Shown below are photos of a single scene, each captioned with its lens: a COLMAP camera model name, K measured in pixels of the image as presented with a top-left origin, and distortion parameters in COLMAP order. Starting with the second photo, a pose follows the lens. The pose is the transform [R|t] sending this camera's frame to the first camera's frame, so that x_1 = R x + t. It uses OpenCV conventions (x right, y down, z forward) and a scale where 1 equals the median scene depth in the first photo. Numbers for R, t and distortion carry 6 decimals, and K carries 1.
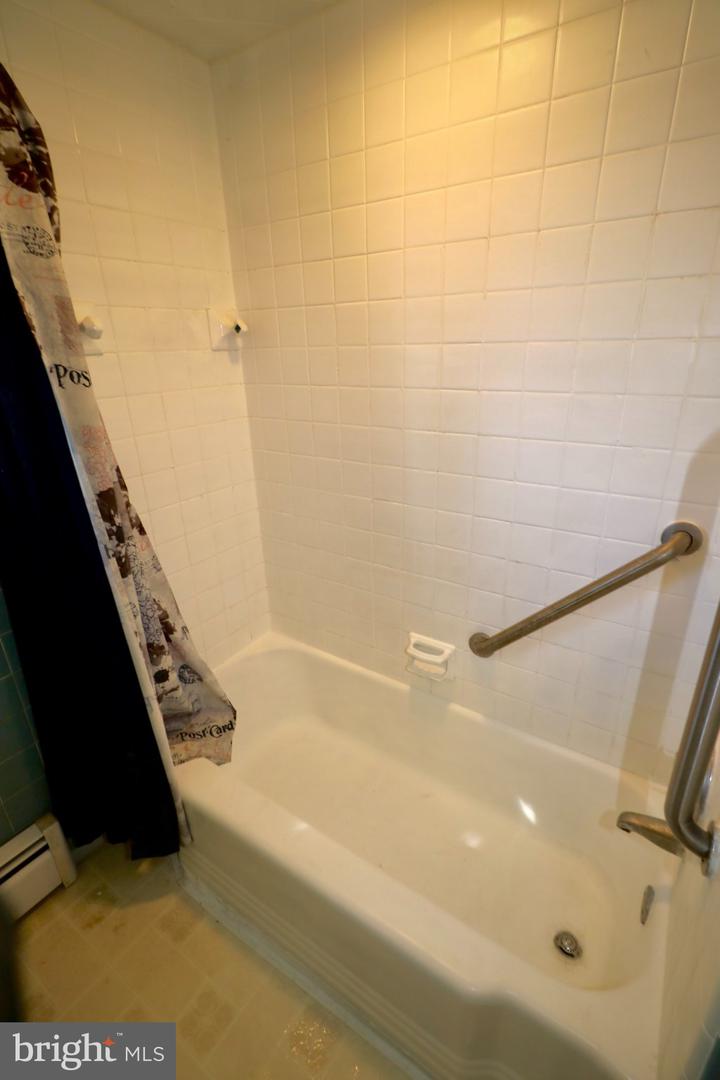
lens RADIAL K [[494.1, 0, 363.7], [0, 494.1, 539.9], [0, 0, 1]] dist [-0.000646, 0.000538]
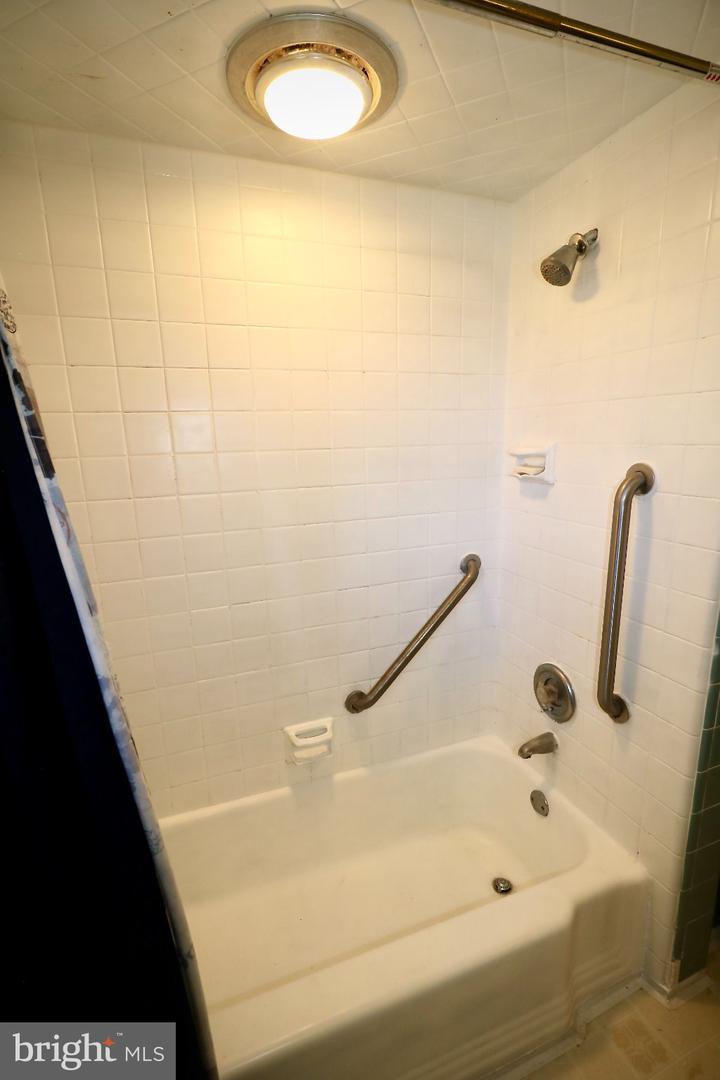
lens RADIAL K [[494.1, 0, 364.6], [0, 494.1, 536.2], [0, 0, 1]] dist [-0.000646, 0.000538]
pose [[0.588750, -0.156200, 0.793080, -0.558131], [0.307349, 0.950717, -0.040917, -0.090893], [-0.747603, 0.267842, 0.607742, 0.193671]]
